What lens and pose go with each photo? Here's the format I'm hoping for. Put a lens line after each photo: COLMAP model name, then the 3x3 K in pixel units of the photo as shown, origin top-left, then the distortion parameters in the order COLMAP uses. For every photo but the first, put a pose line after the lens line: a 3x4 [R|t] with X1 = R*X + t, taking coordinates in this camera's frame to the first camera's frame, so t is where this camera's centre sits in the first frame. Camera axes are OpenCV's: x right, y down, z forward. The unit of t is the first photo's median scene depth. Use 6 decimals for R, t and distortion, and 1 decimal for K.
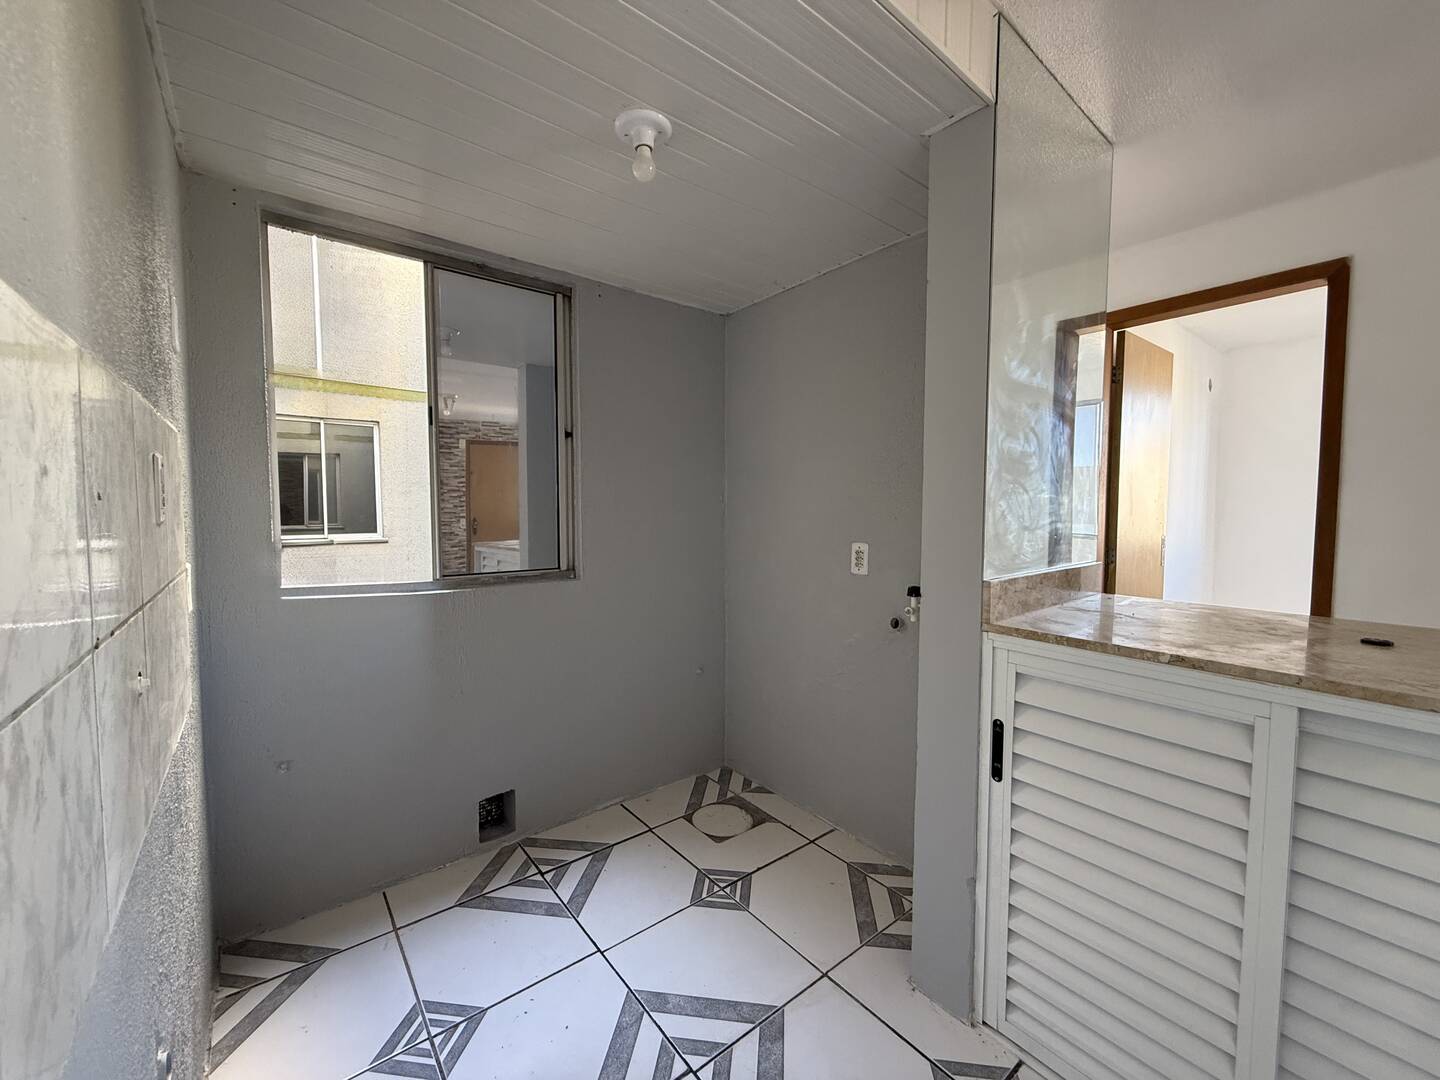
lens RADIAL K [[576.9, 0, 719.1], [0, 576.9, 541.6], [0, 0, 1]] dist [-0.001475, 0.000241]
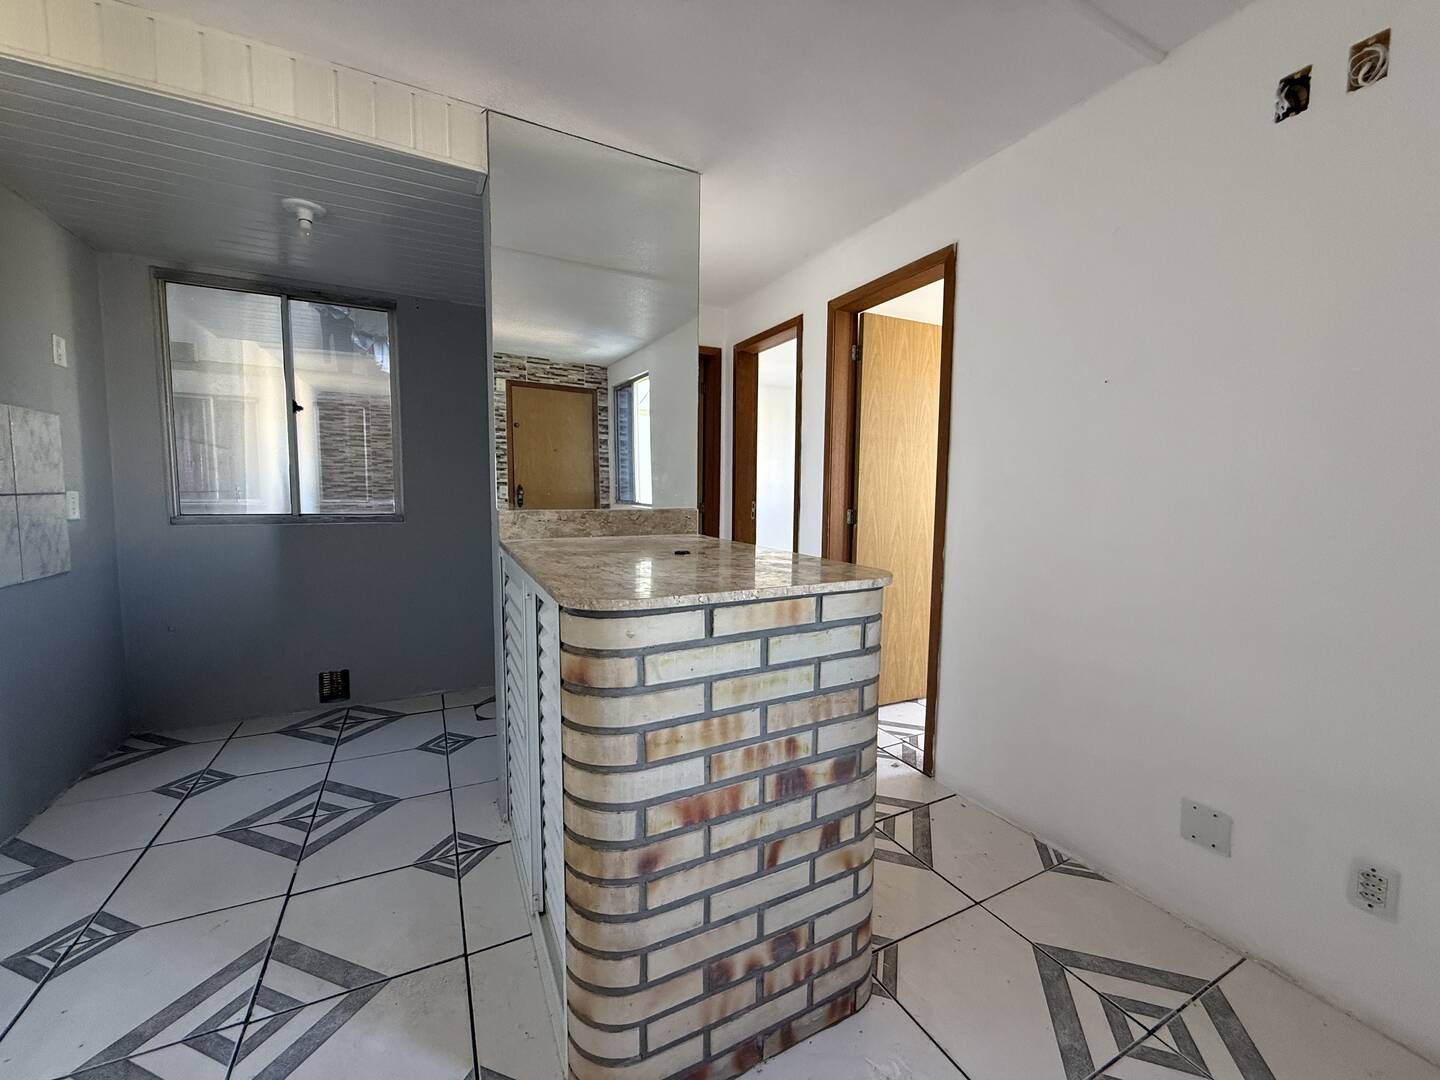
lens RADIAL K [[576.9, 0, 714.3], [0, 576.9, 541.3], [0, 0, 1]] dist [-0.001475, 0.000241]
pose [[0.979448, 0.029477, -0.199531, 1.026698], [-0.023693, 0.999229, 0.031312, 0.070353], [0.200300, -0.025941, 0.979391, -0.239855]]
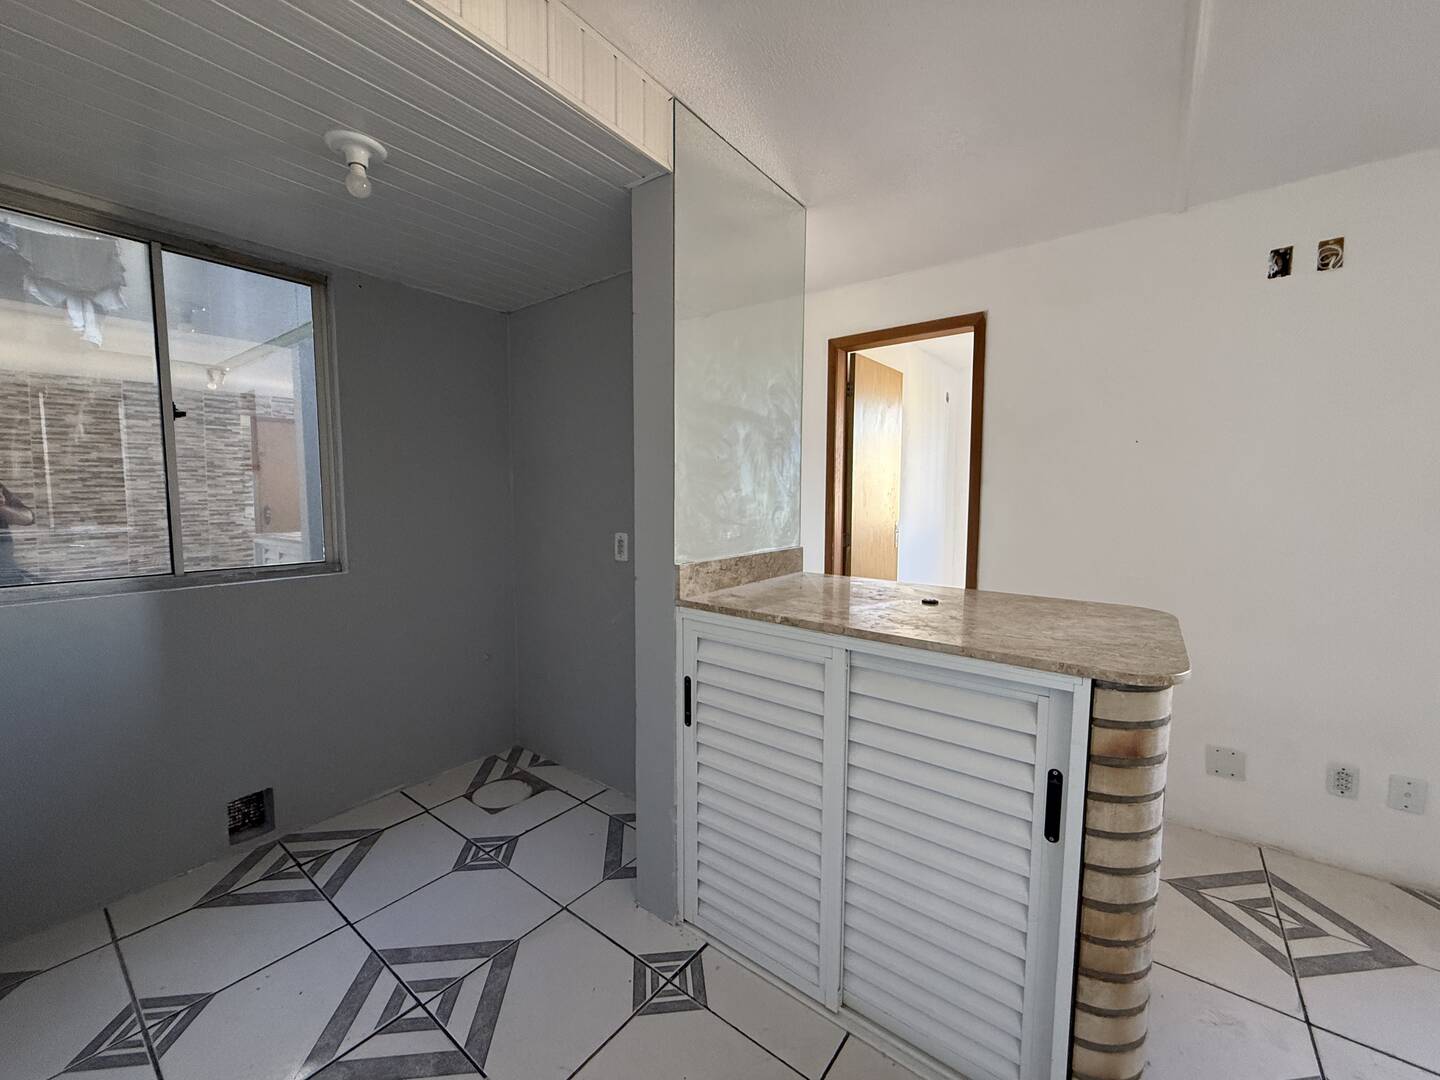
lens RADIAL K [[576.9, 0, 719.6], [0, 576.9, 541.0], [0, 0, 1]] dist [-0.001475, 0.000241]
pose [[0.970439, -0.016194, 0.240803, 0.205355], [0.010398, 0.999625, 0.025322, -0.010174], [-0.241123, -0.022069, 0.970244, -0.169301]]
